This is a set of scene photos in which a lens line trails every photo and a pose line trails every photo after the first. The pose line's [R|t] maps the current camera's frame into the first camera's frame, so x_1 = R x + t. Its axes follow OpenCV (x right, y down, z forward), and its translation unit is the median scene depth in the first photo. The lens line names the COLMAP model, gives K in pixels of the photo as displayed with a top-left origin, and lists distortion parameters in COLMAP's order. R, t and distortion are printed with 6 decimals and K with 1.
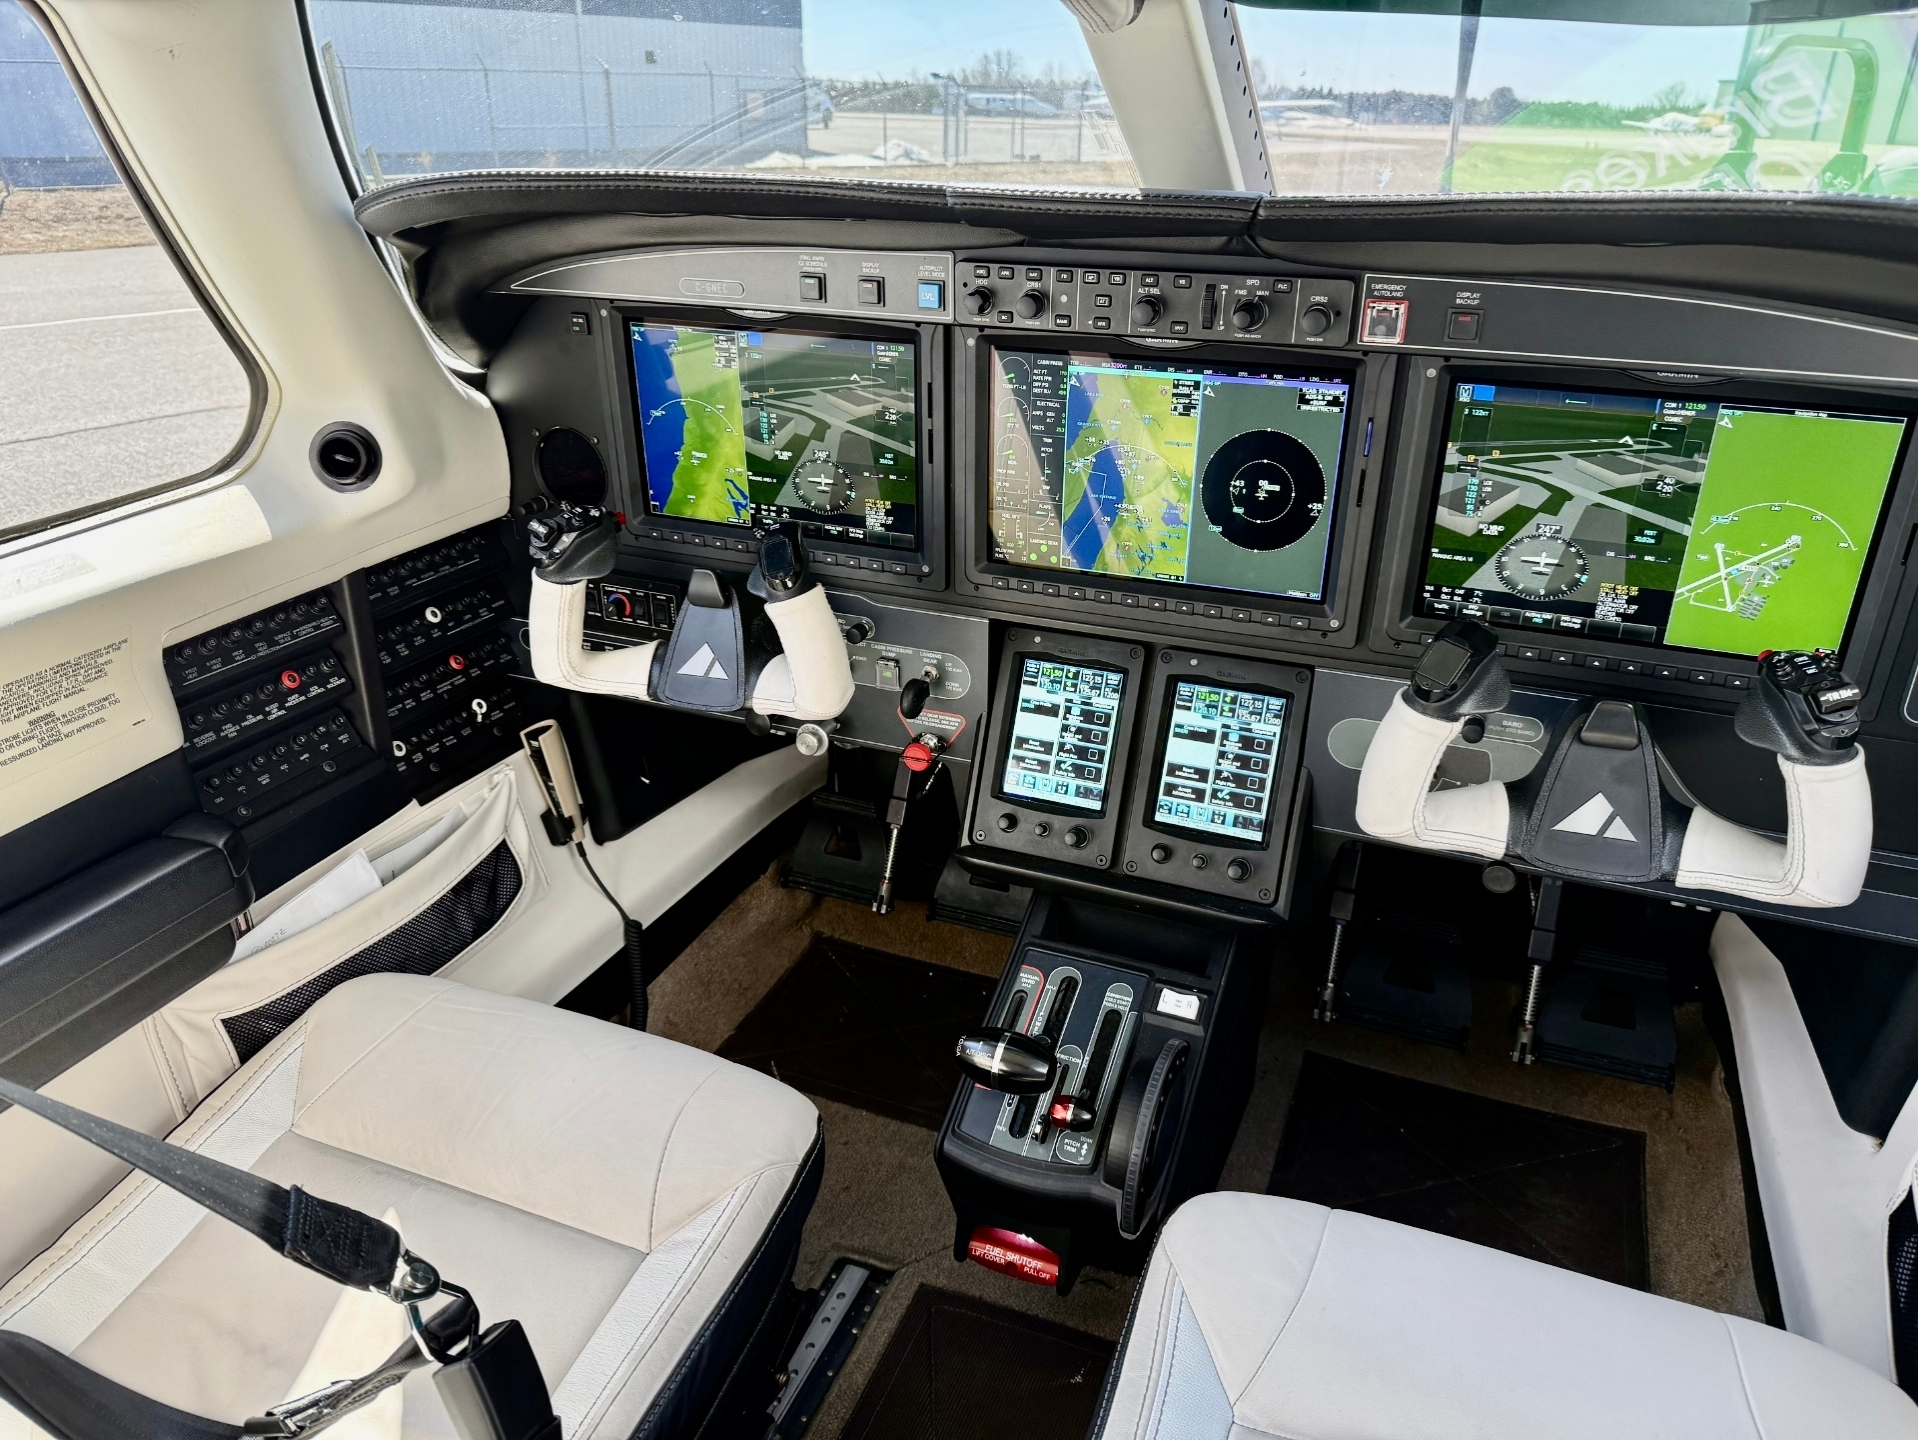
lens RADIAL K [[1346.1, 0, 950.1], [0, 1346.1, 731.3], [0, 0, 1]] dist [0.054849, -0.078192]
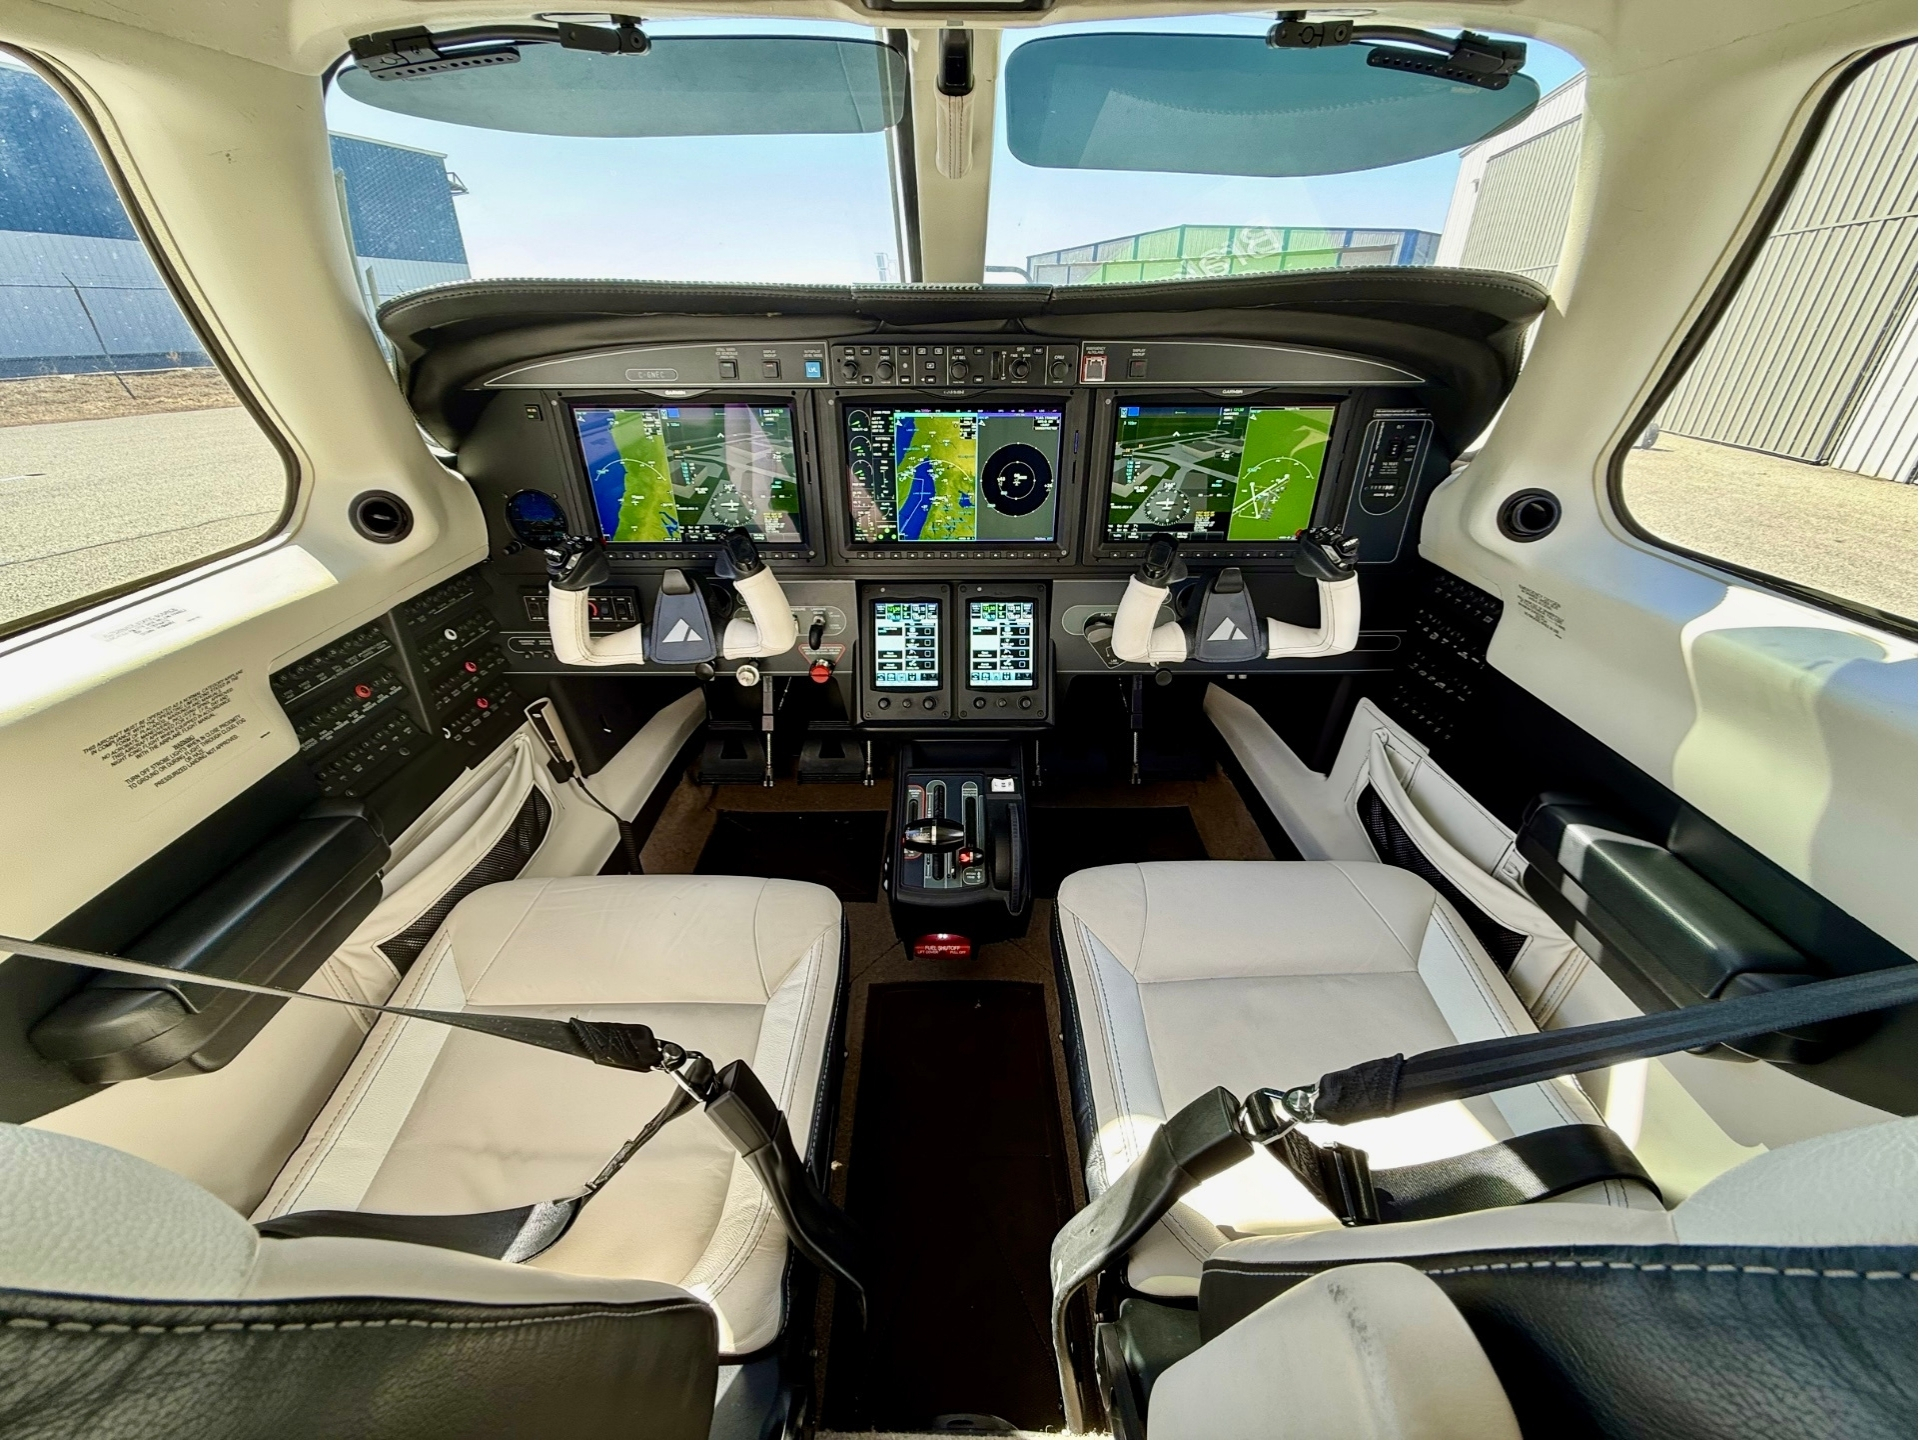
lens RADIAL K [[763.7, 0, 950.9], [0, 763.7, 720.4], [0, 0, 1]] dist [-0.000781, 0.001837]
pose [[0.923650, -0.187660, 0.334148, -0.213364], [0.168755, 0.981985, 0.085016, 0.024153], [-0.344082, -0.022136, 0.938679, 0.097375]]
